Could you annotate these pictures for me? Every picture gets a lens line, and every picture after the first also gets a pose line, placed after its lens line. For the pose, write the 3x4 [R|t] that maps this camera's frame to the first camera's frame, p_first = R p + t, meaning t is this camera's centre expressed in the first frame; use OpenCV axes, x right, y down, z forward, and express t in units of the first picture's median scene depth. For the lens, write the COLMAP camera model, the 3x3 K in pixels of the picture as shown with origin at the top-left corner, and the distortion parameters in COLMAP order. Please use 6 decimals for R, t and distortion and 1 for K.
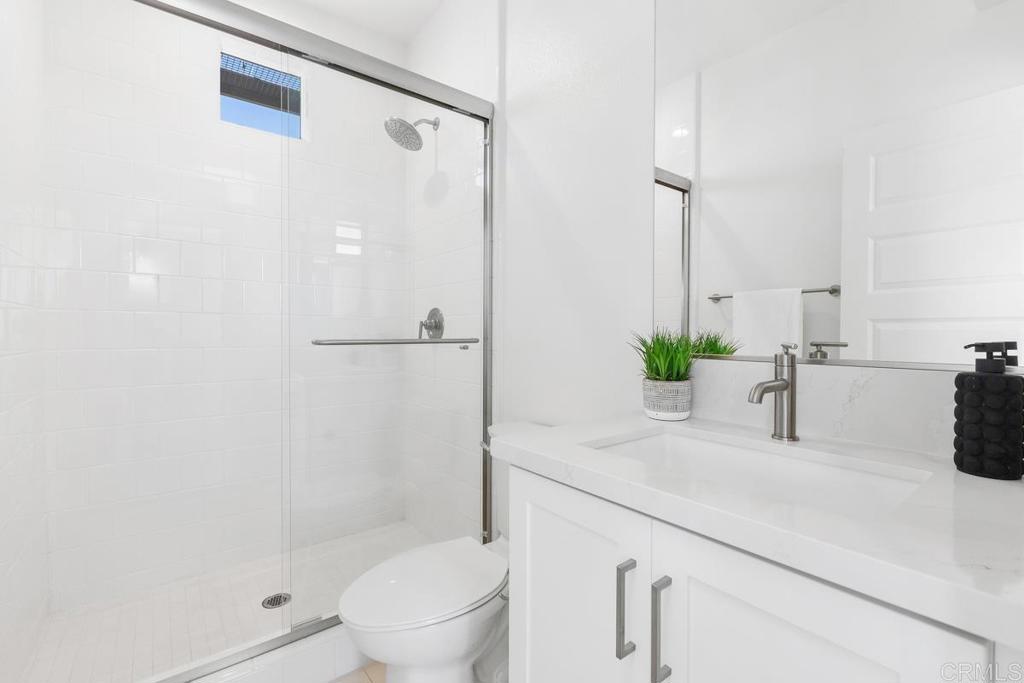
lens RADIAL K [[452.2, 0, 512.0], [0, 452.2, 341.5], [0, 0, 1]] dist [-0.000507, 0.000254]
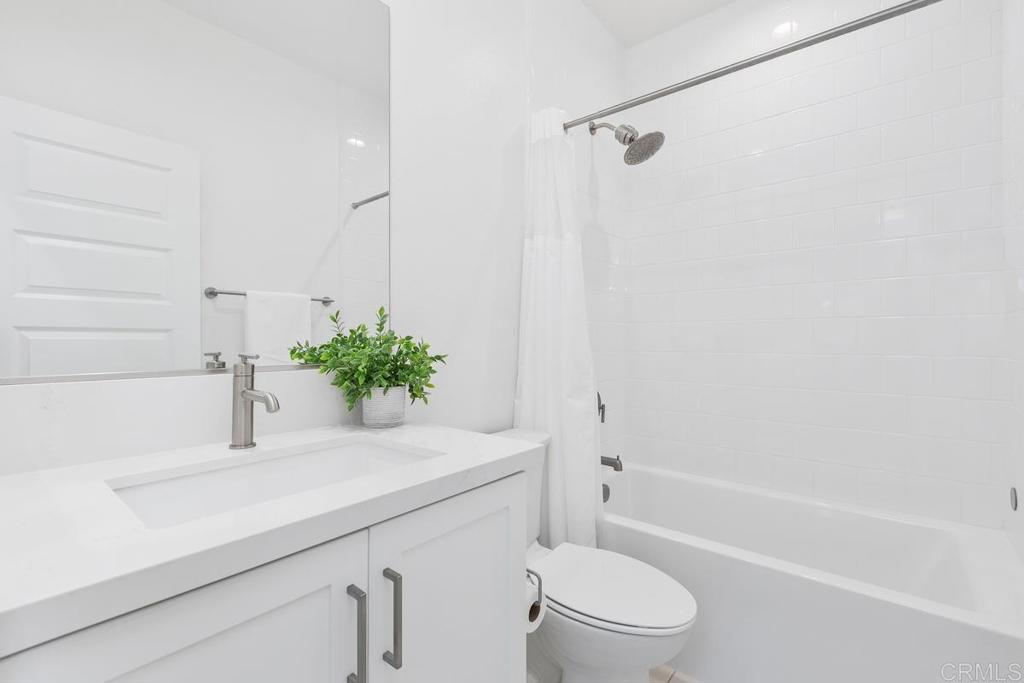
lens RADIAL K [[452.2, 0, 512.0], [0, 452.2, 341.5], [0, 0, 1]] dist [-0.000507, 0.000254]
pose [[-0.214940, 0.007262, 0.976600, -0.361028], [0.022344, 0.999747, -0.002517, -0.001264], [-0.976372, 0.021280, -0.215048, 0.615396]]
